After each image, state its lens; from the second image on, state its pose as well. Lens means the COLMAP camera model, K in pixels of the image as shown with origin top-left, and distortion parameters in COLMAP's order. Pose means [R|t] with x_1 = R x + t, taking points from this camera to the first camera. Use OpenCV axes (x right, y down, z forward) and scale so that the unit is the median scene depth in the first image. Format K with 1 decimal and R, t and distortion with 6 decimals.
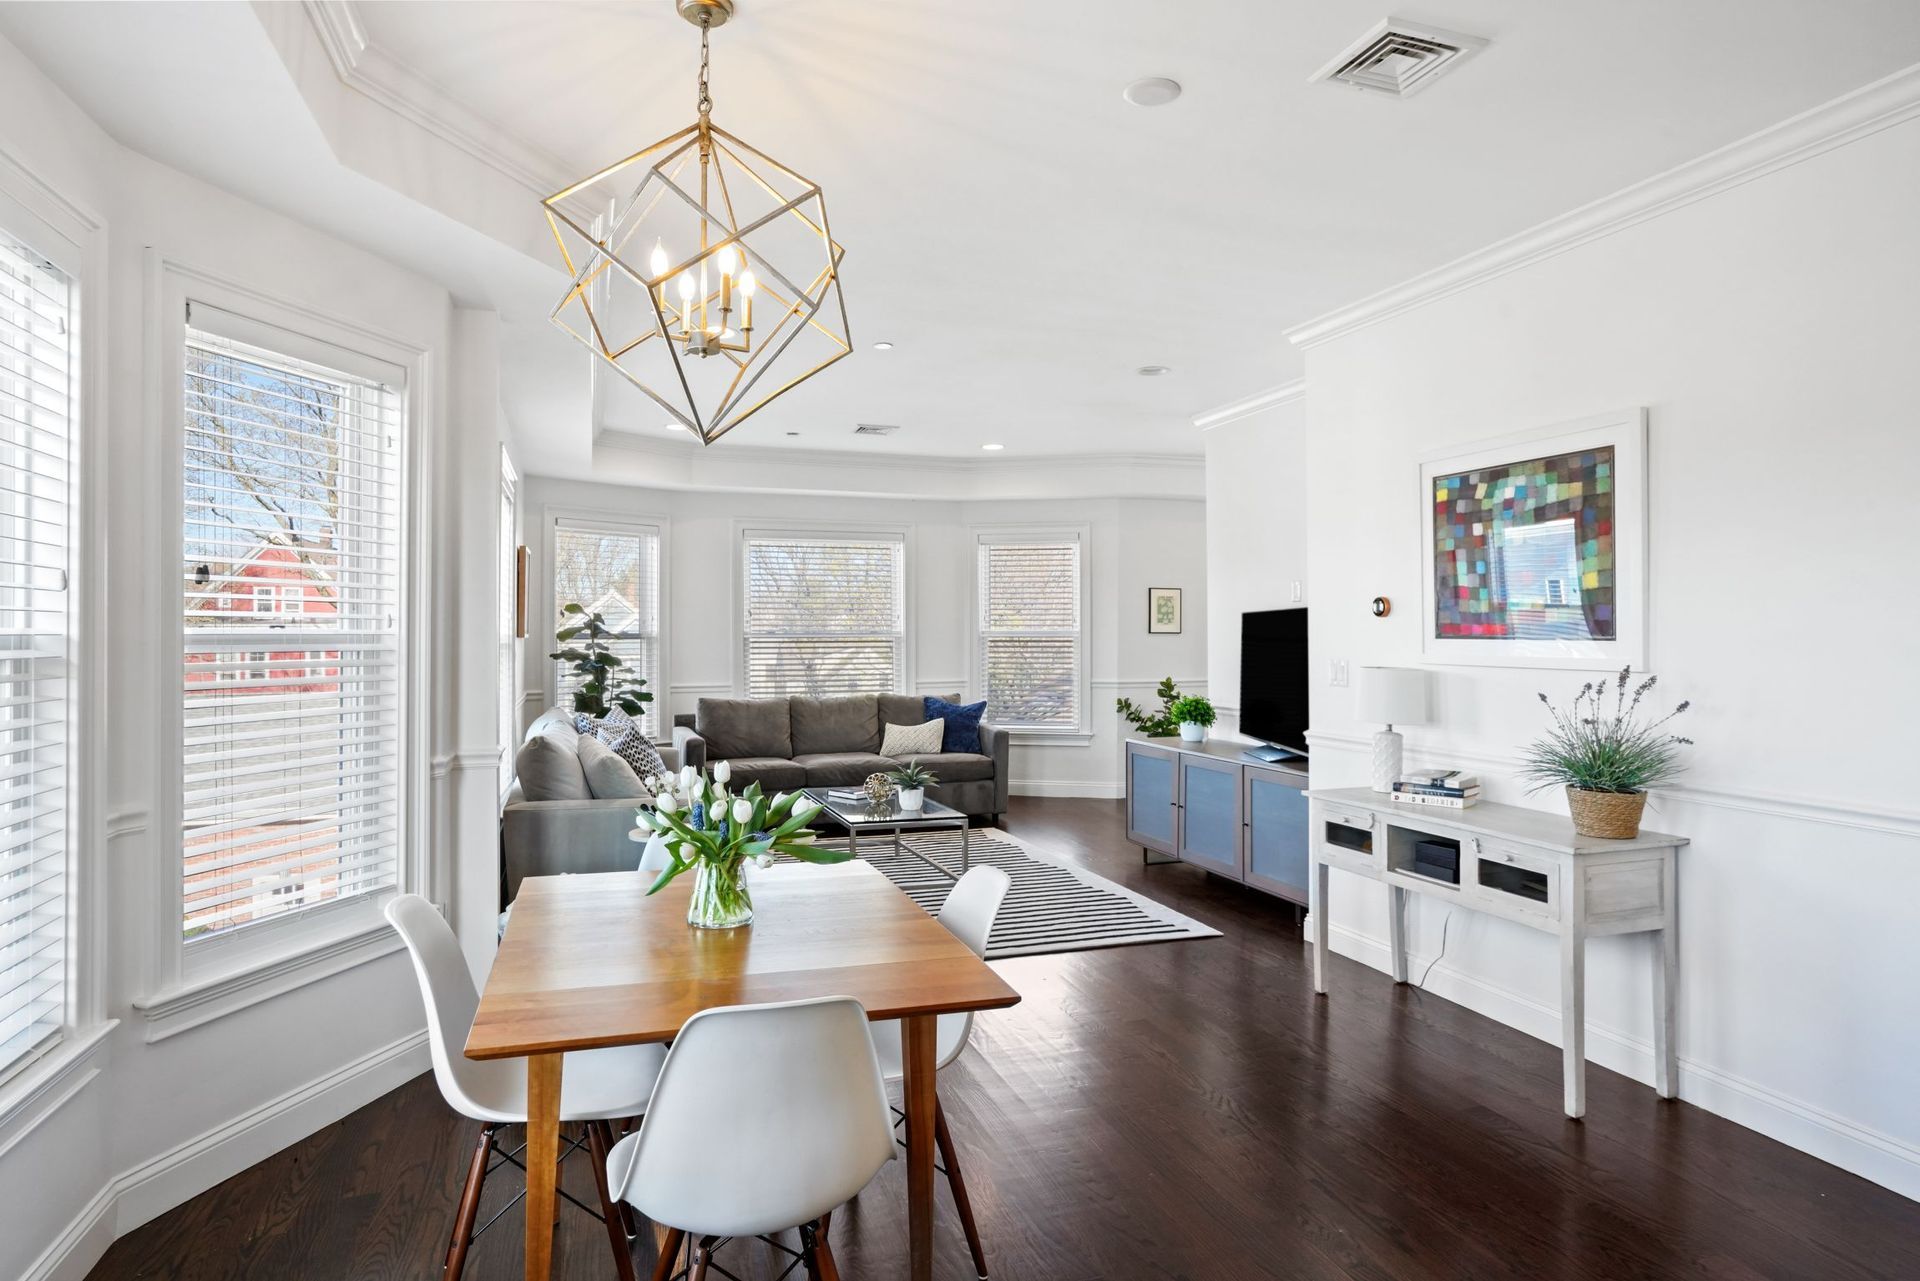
lens RADIAL K [[1094.5, 0, 908.5], [0, 1094.5, 617.5], [0, 0, 1]] dist [-0.013721, 0.002063]
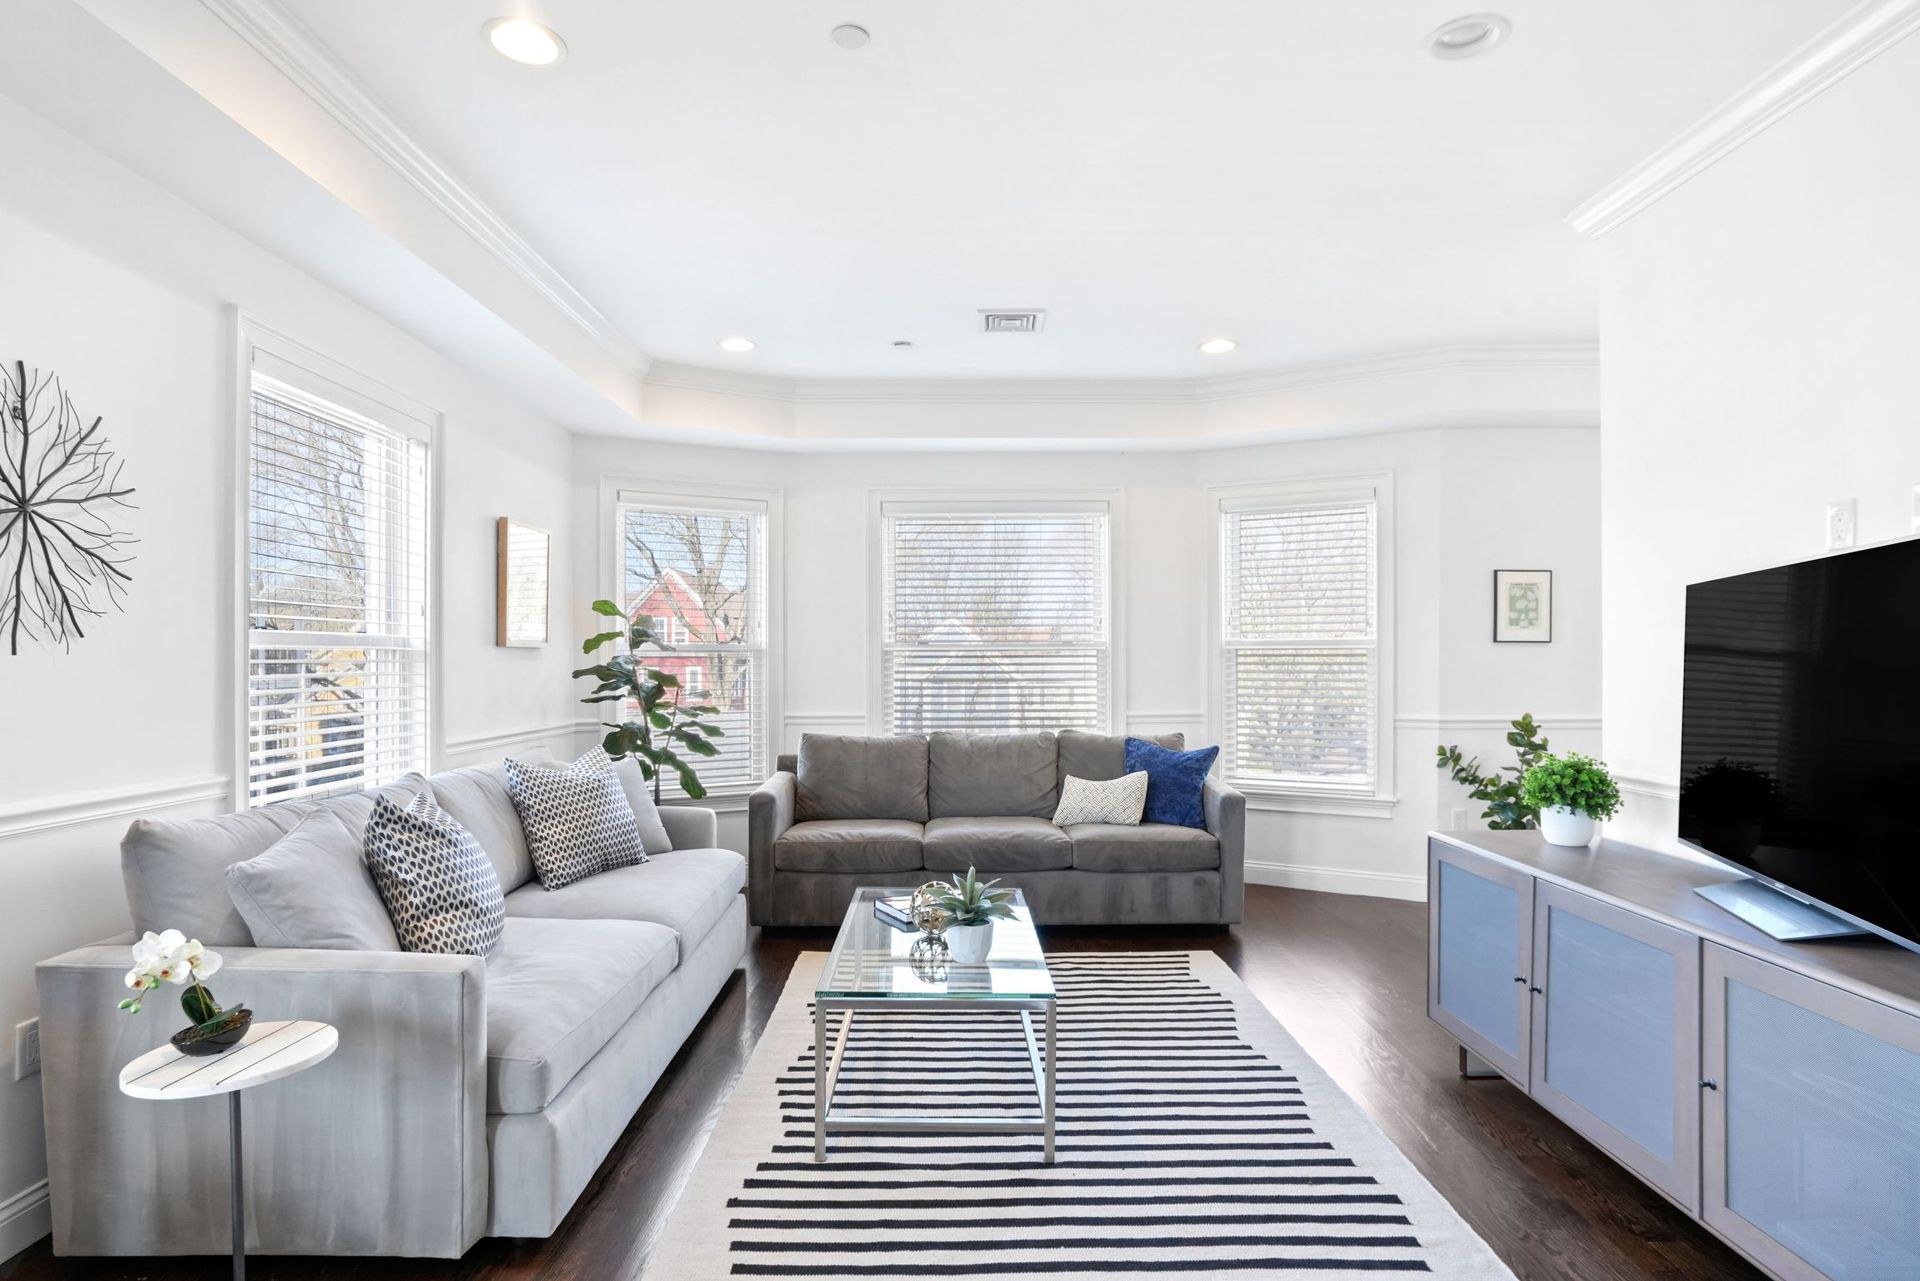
lens RADIAL K [[1094.5, 0, 922.4], [0, 1094.5, 664.0], [0, 0, 1]] dist [-0.013721, 0.002063]
pose [[0.959213, 0.002007, -0.282679, 0.087325], [0.003645, 0.999804, 0.019467, 0.014146], [0.282662, -0.019703, 0.959017, 0.326984]]
